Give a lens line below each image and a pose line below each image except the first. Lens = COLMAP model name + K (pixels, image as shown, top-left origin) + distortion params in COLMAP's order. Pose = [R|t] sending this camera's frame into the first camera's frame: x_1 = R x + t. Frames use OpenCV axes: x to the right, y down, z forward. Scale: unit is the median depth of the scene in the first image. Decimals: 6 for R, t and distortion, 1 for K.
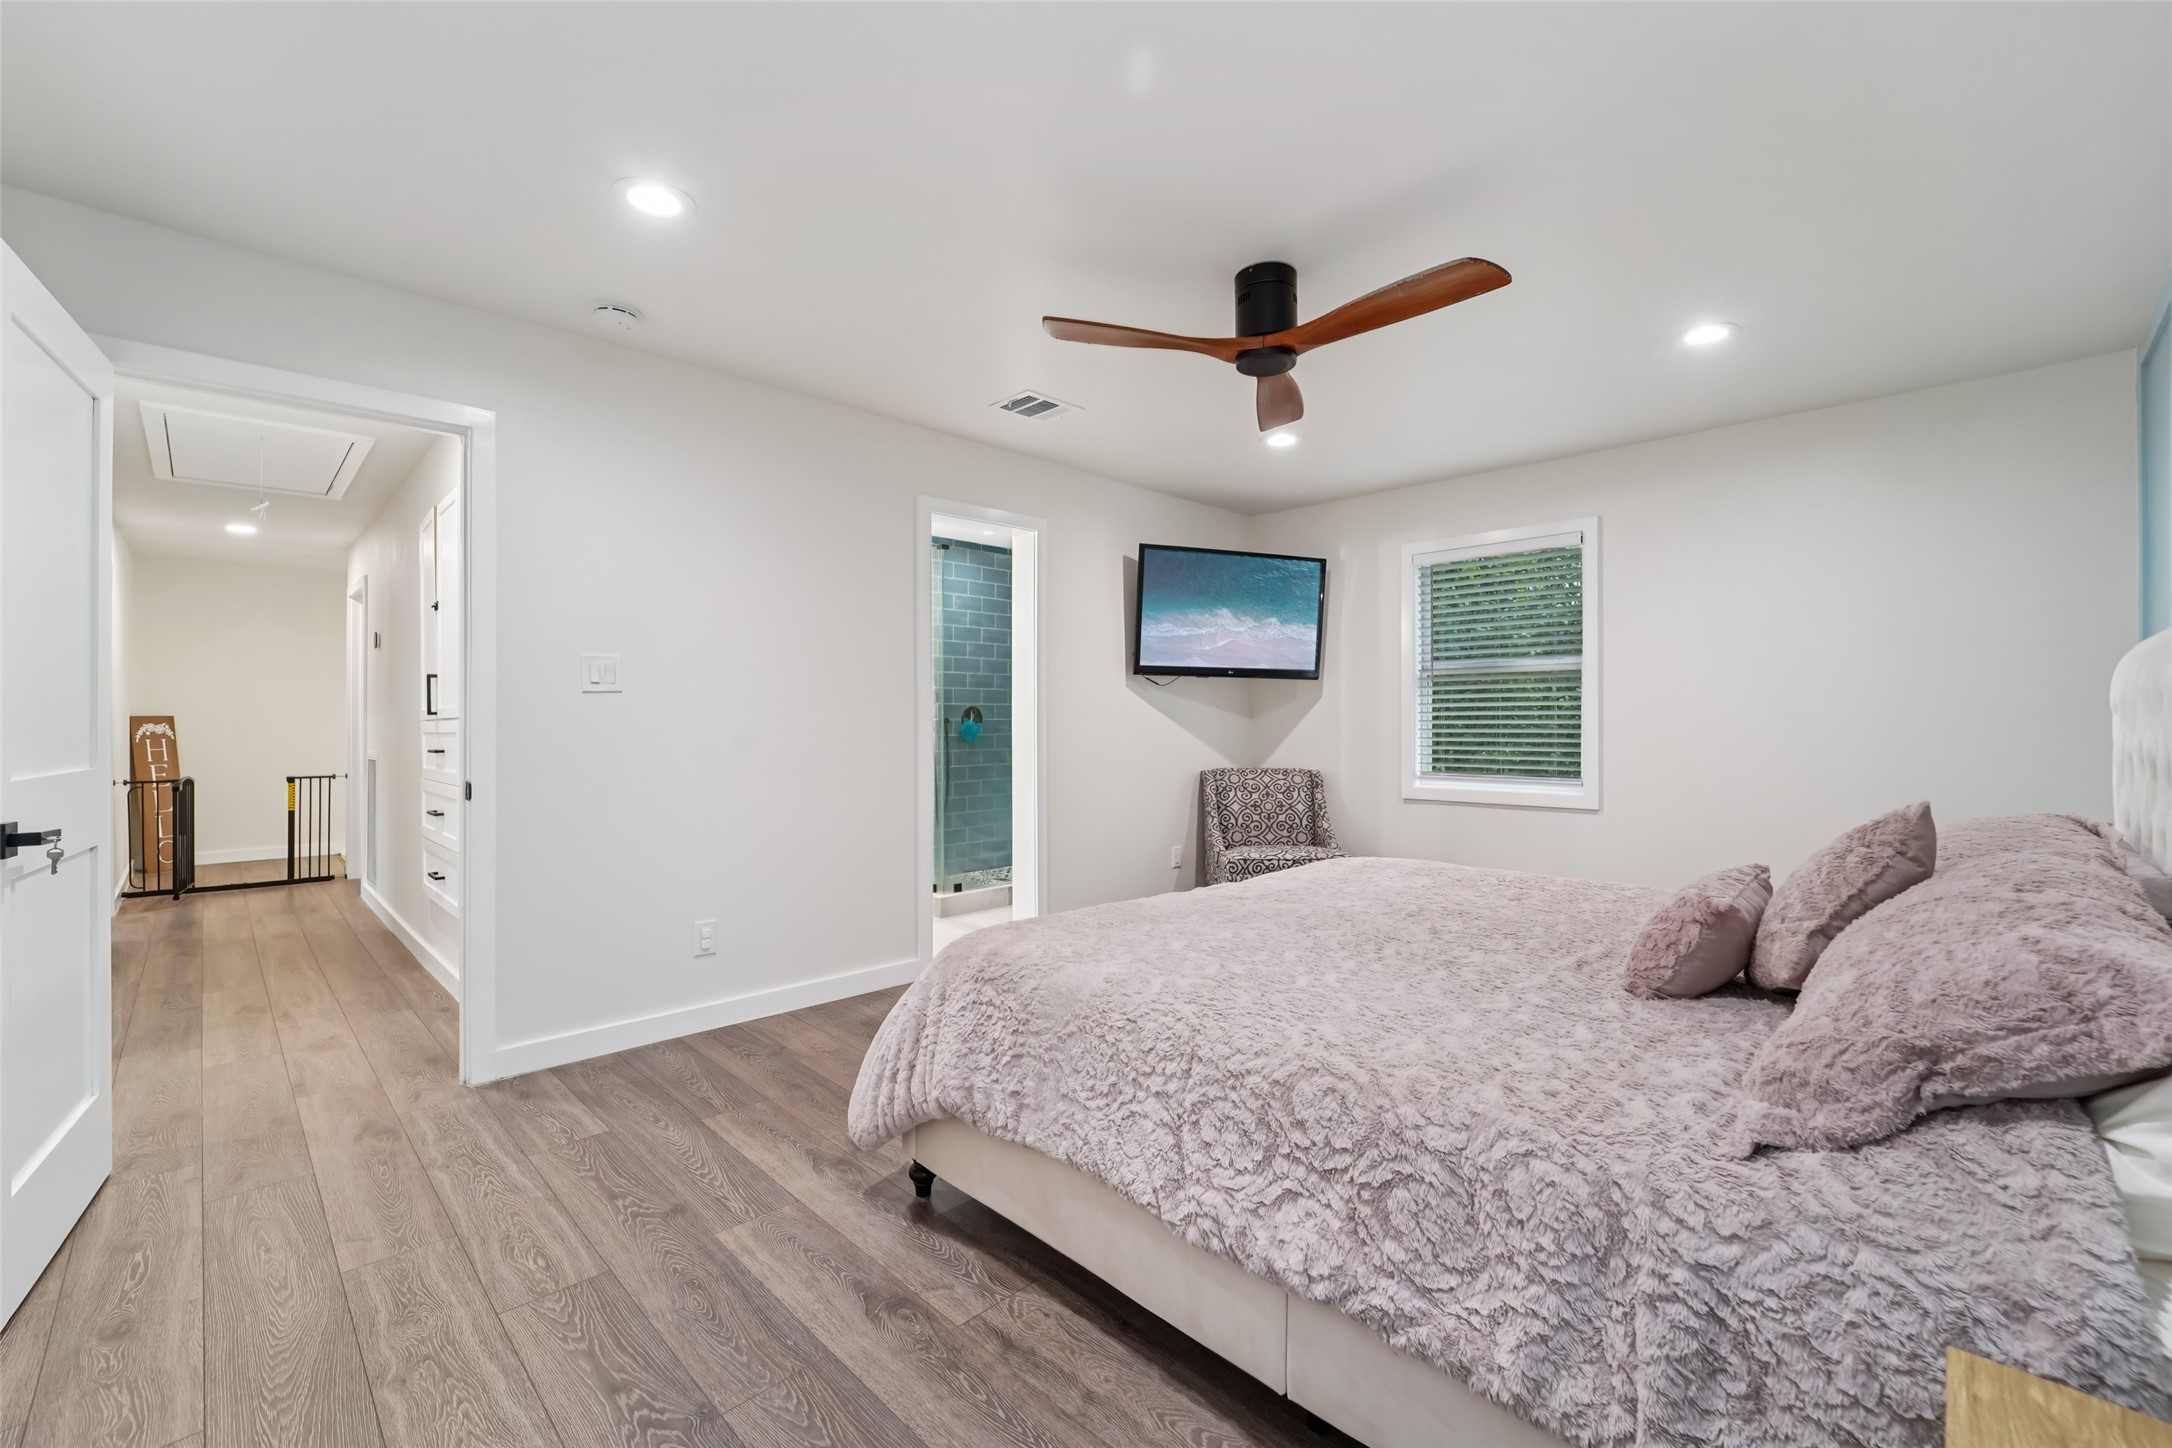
lens RADIAL K [[897.8, 0, 1084.5], [0, 897.8, 723.6], [0, 0, 1]] dist [-0.020161, 0.000763]
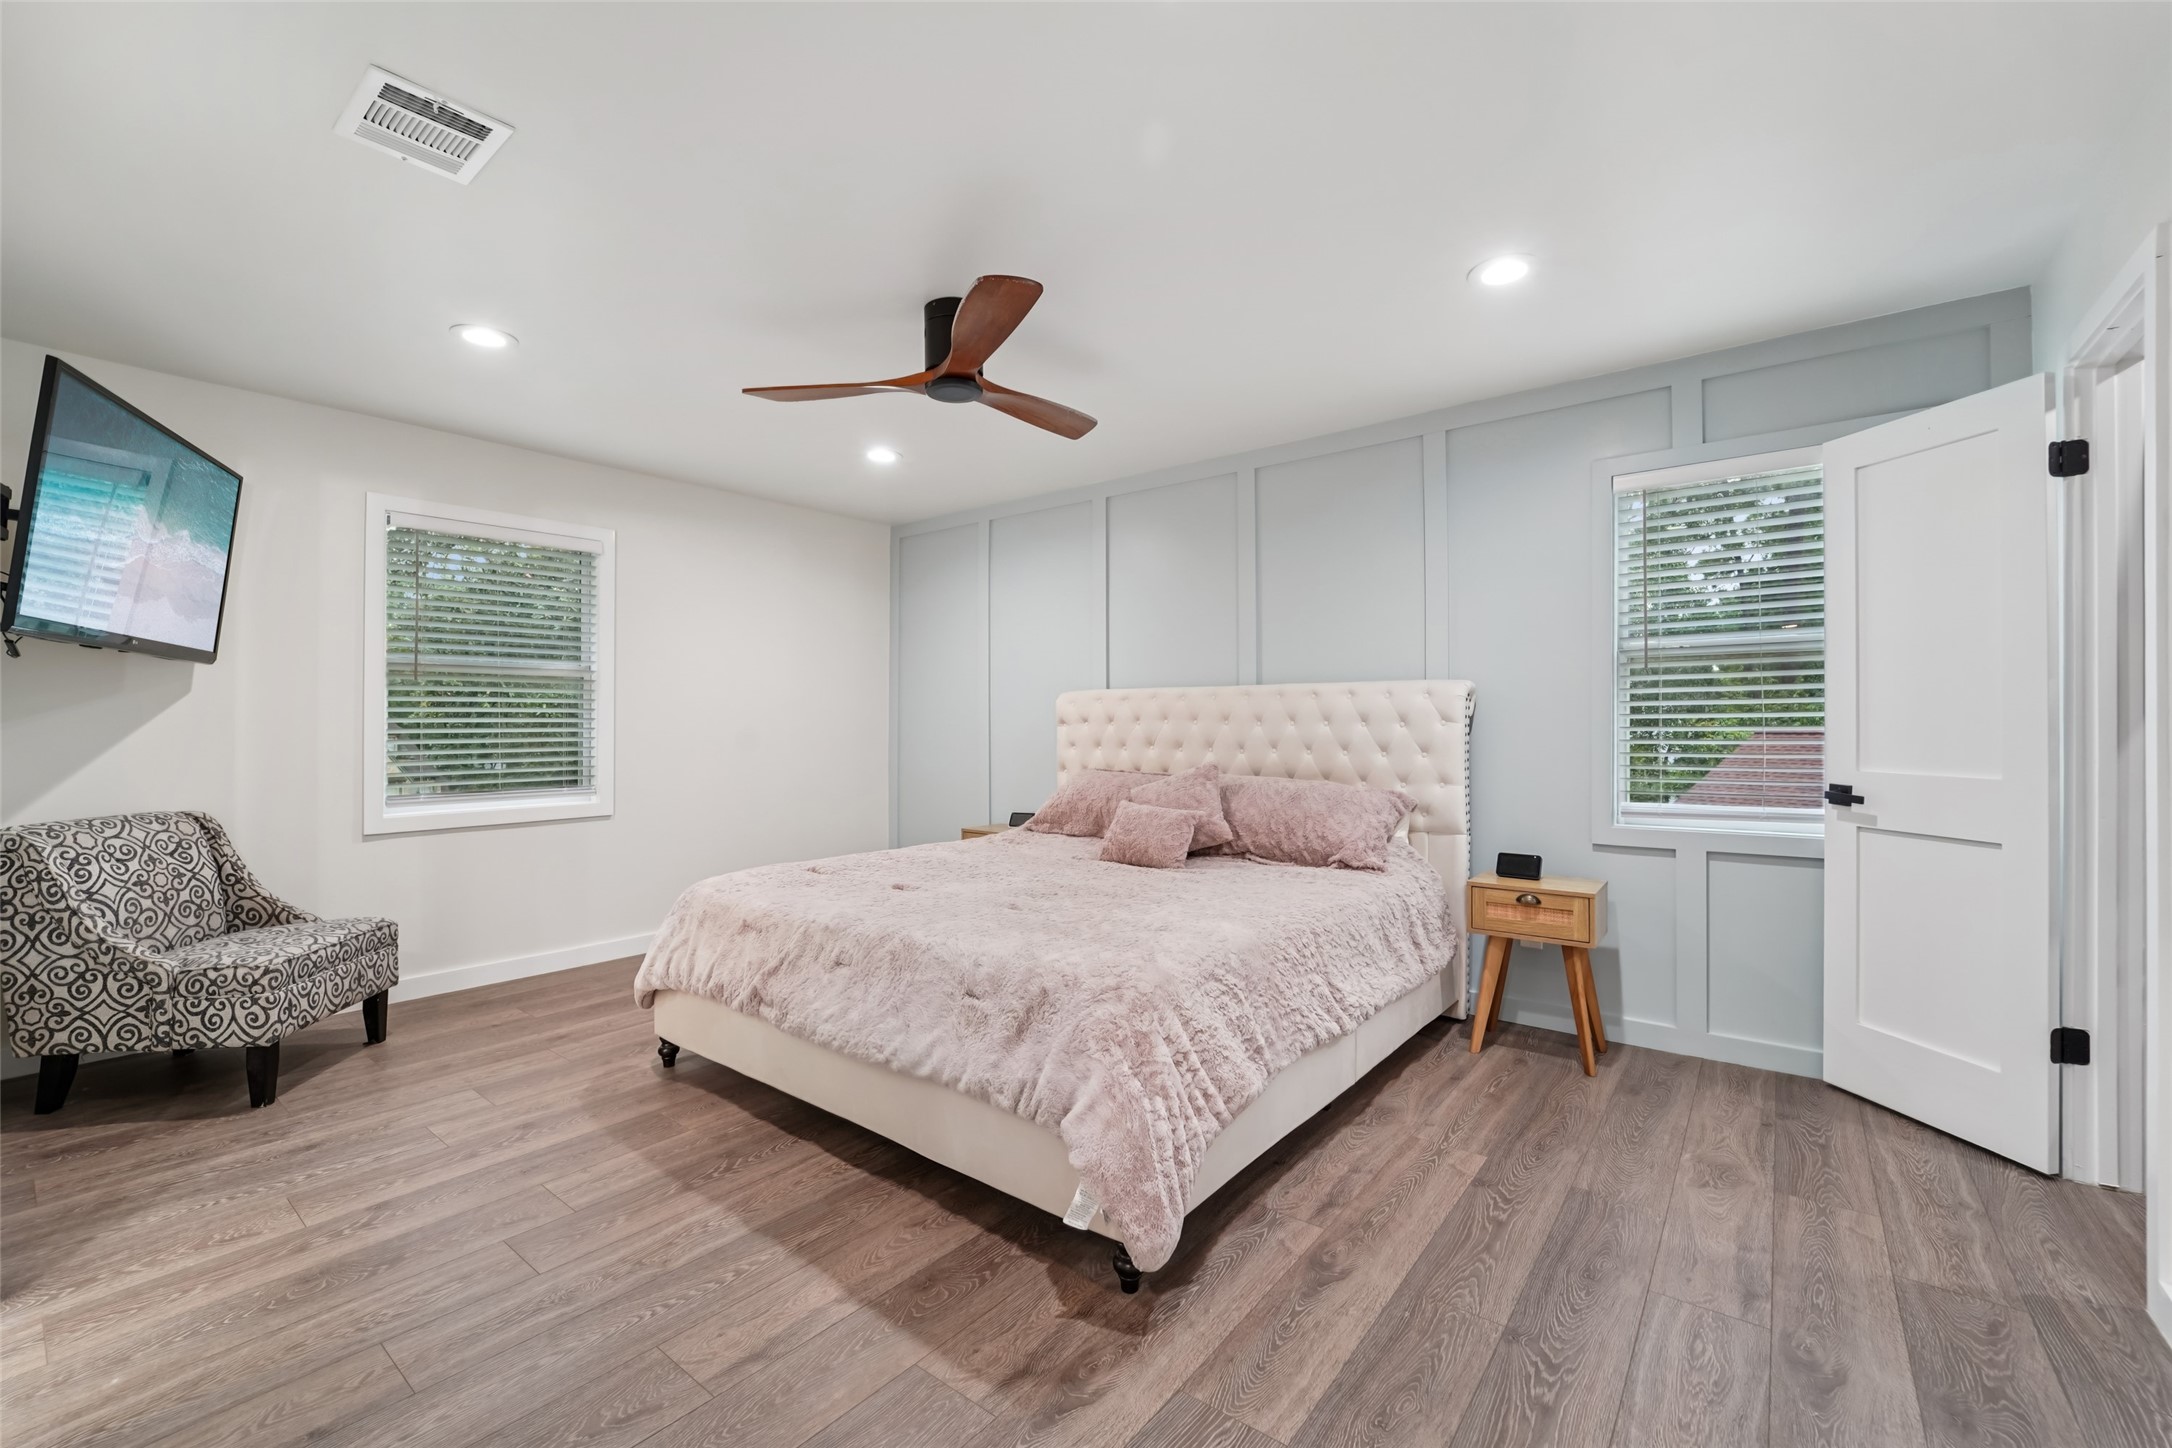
lens RADIAL K [[897.8, 0, 1084.5], [0, 897.8, 718.4], [0, 0, 1]] dist [-0.020161, 0.000763]
pose [[-0.121363, 0.006331, 0.992588, -0.509035], [0.006710, 0.999962, -0.005558, -0.005551], [-0.992585, 0.005986, -0.121401, 0.569993]]
